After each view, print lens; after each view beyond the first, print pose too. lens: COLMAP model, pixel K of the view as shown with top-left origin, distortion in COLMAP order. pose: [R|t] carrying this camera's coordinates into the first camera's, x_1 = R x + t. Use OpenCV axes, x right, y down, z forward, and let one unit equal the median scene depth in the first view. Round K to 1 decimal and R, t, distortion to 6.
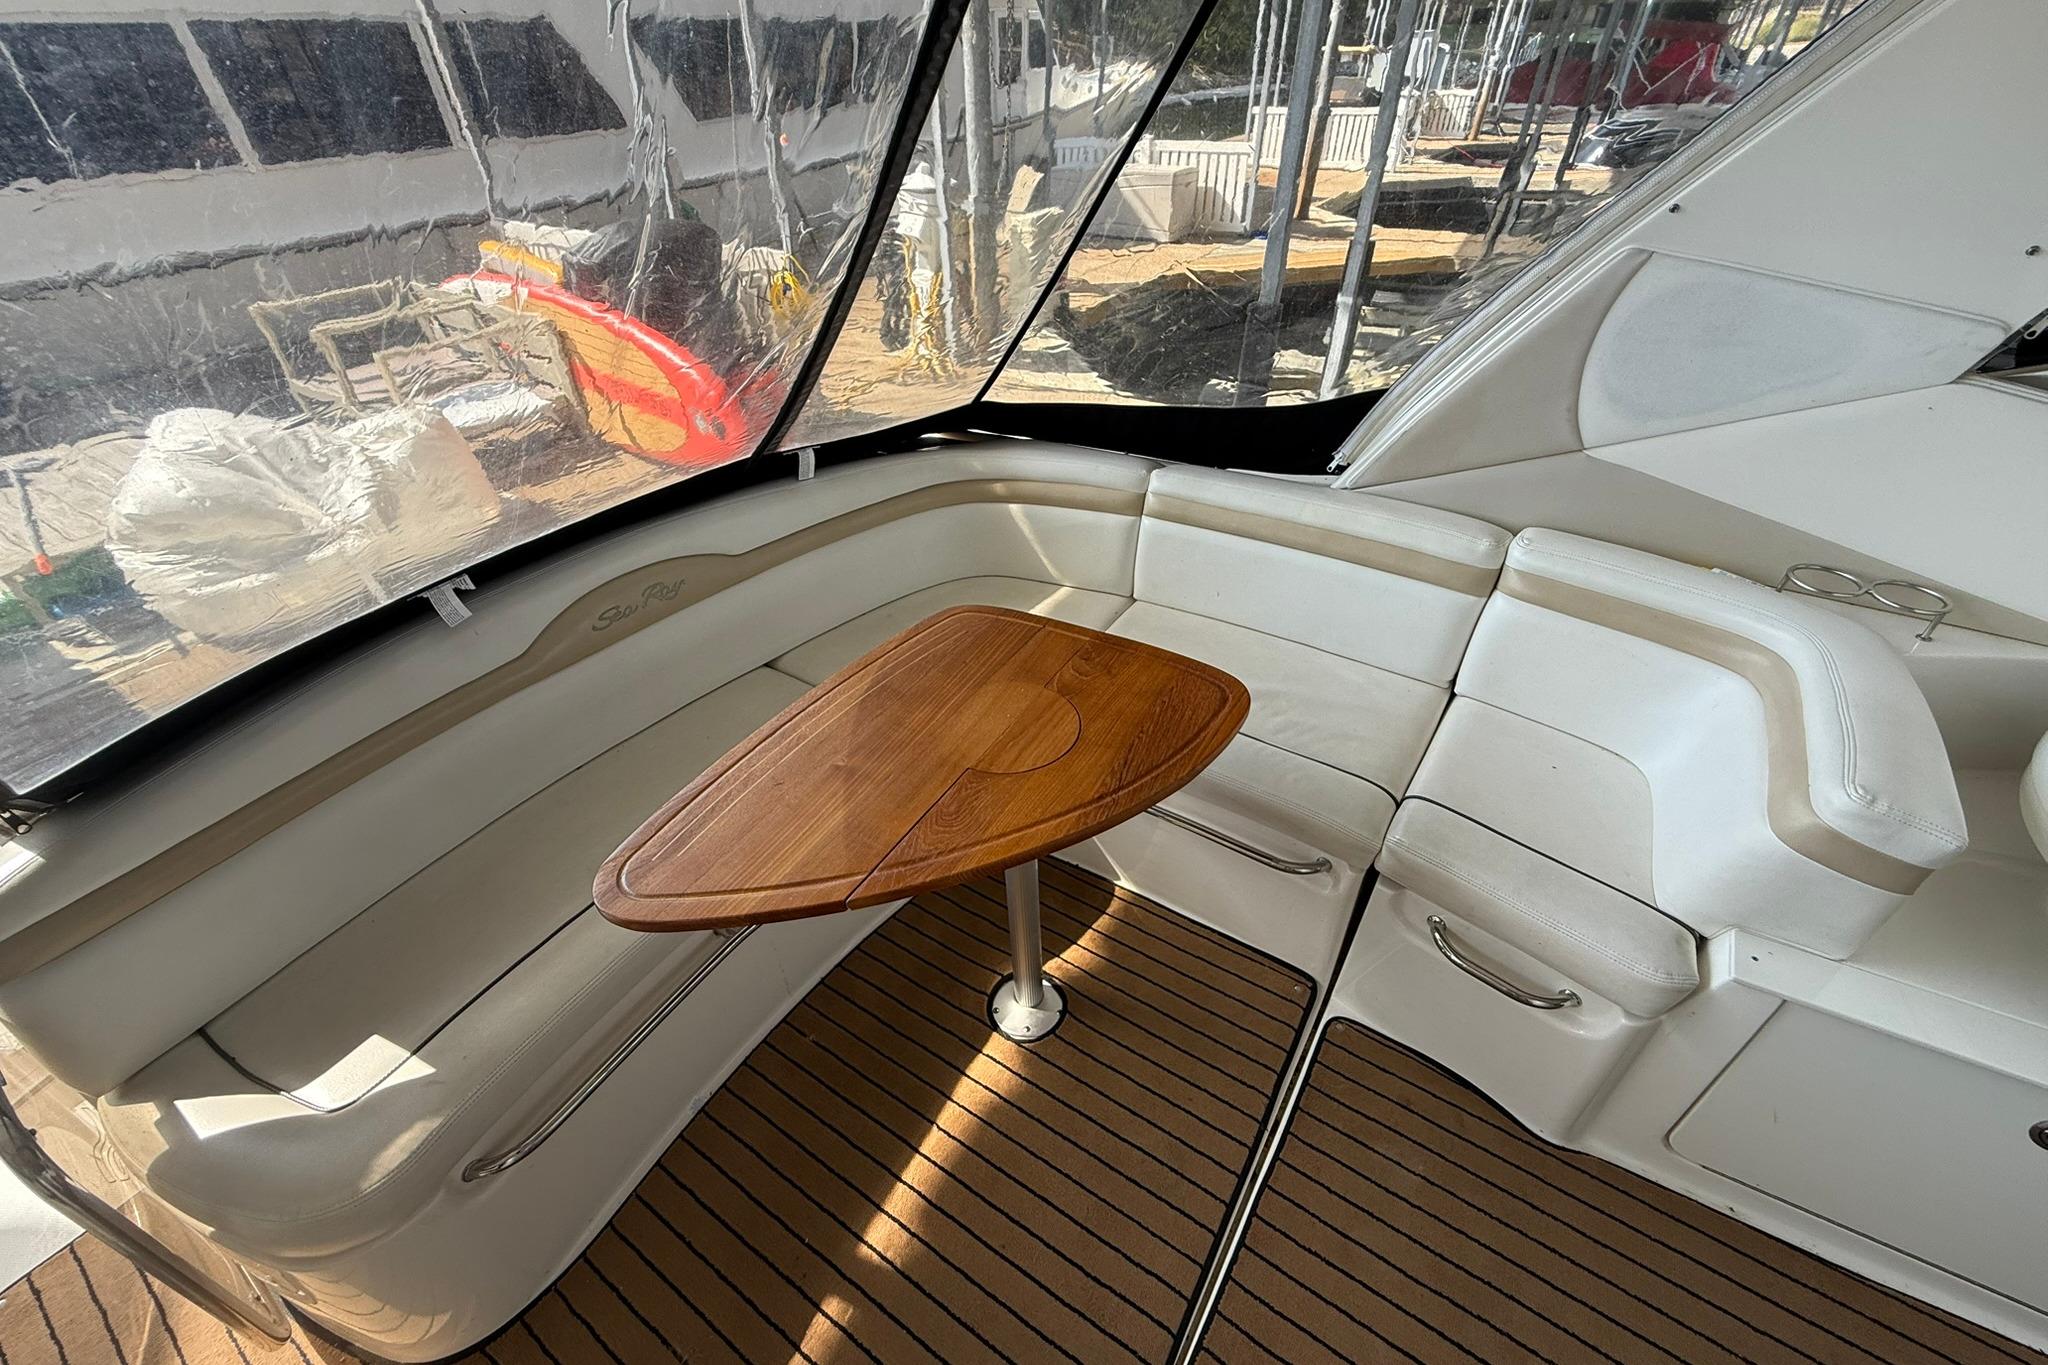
lens RADIAL K [[802.5, 0, 1023.8], [0, 802.5, 682.4], [0, 0, 1]] dist [-0.000187, 0.000112]
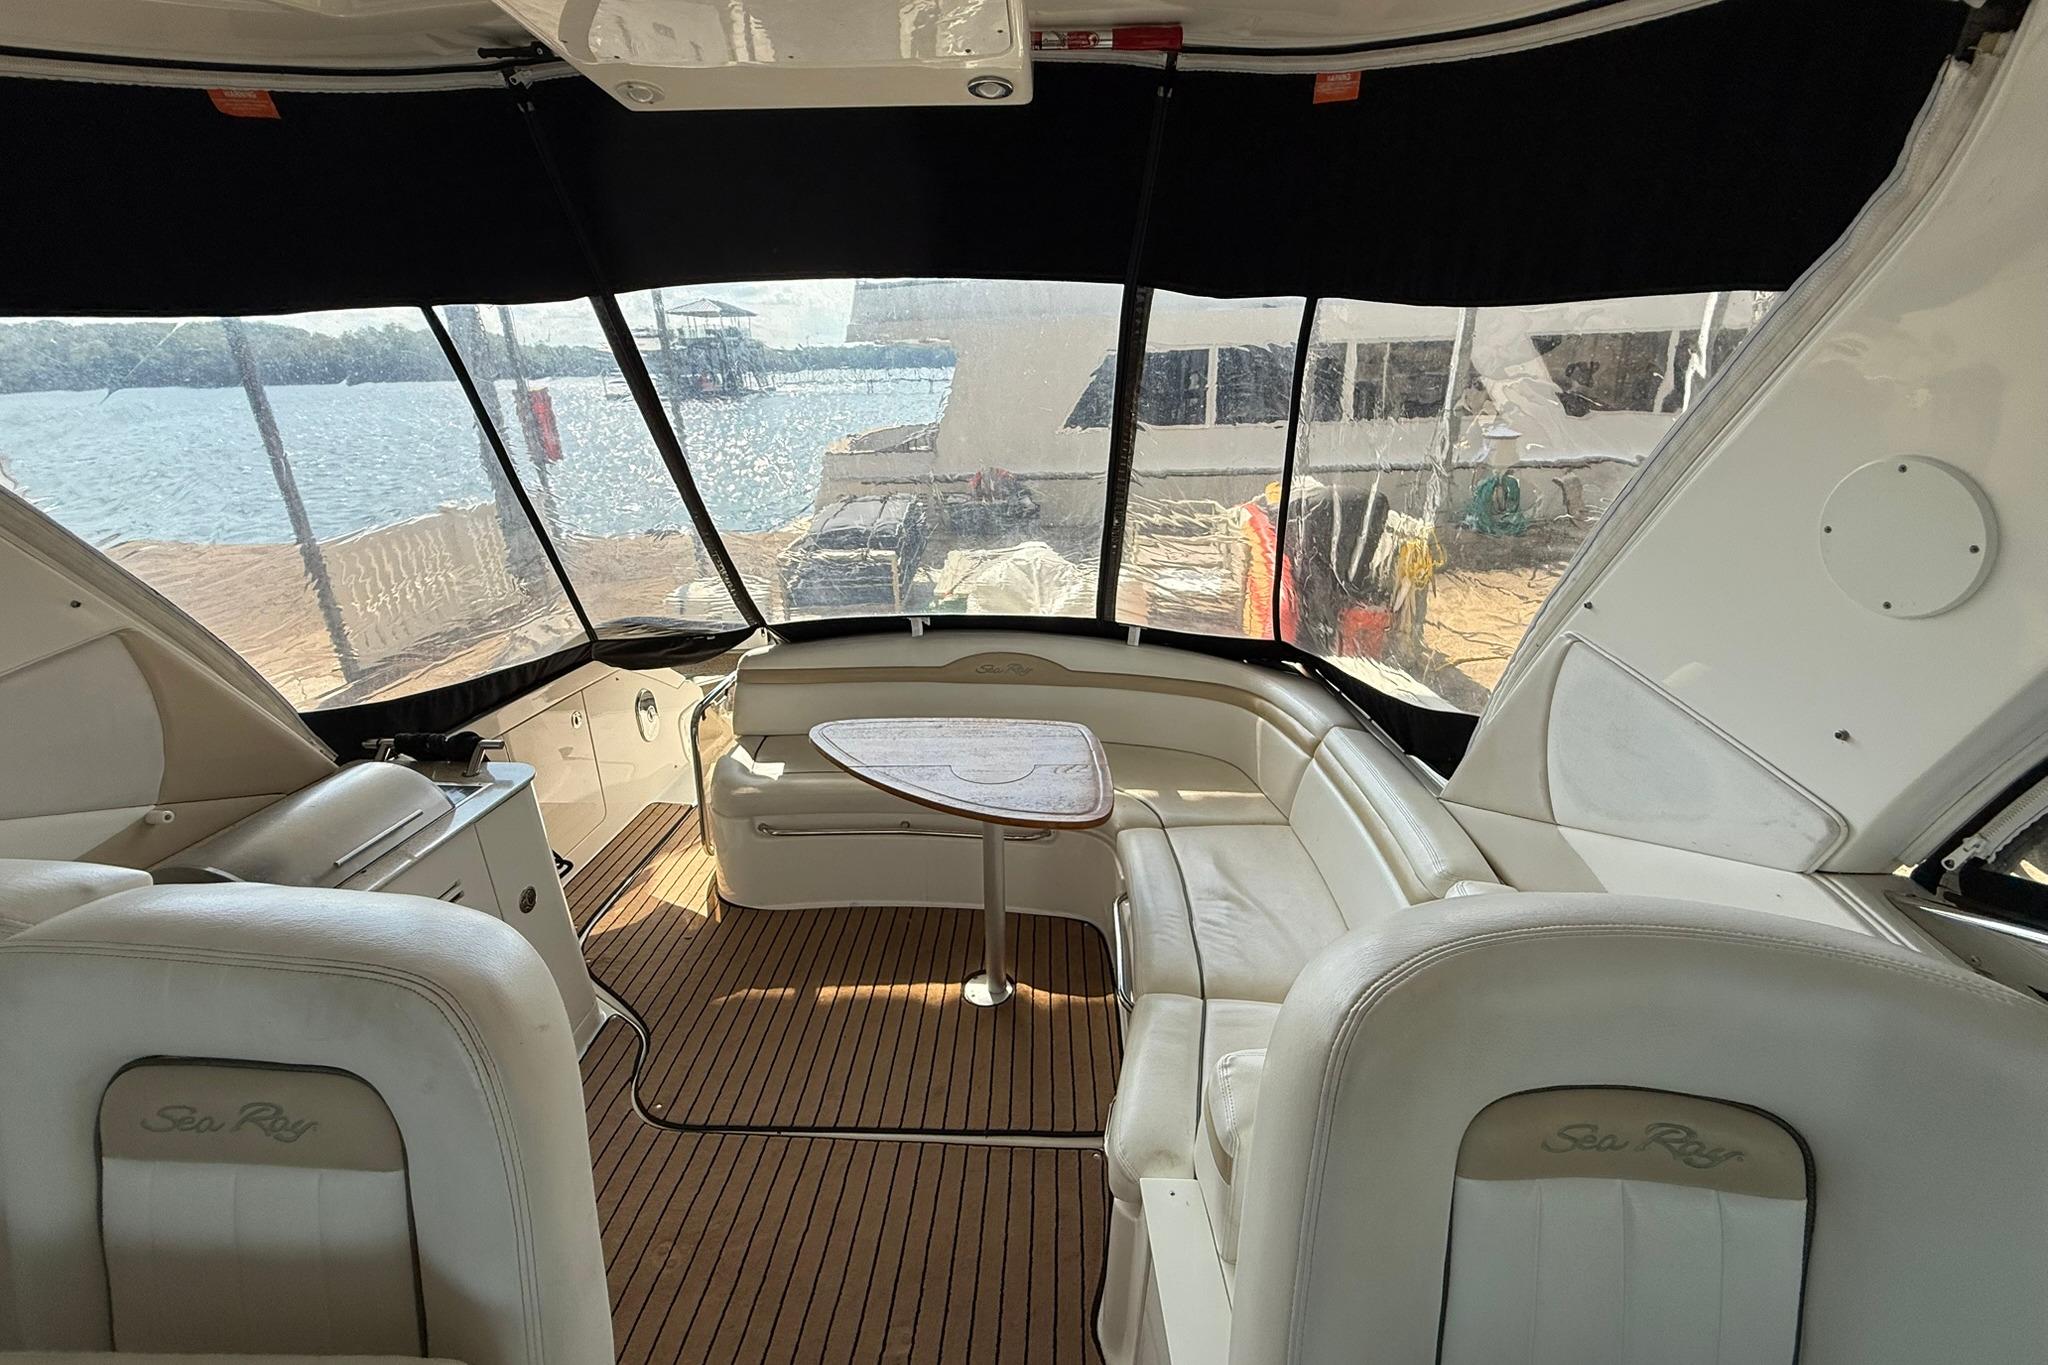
lens RADIAL K [[802.5, 0, 1022.7], [0, 802.5, 682.1], [0, 0, 1]] dist [-0.000187, 0.000112]
pose [[0.522284, 0.317266, -0.791556, 1.076201], [-0.513377, 0.858147, 0.005221, -0.118232], [0.680929, 0.403640, 0.611074, -0.067730]]
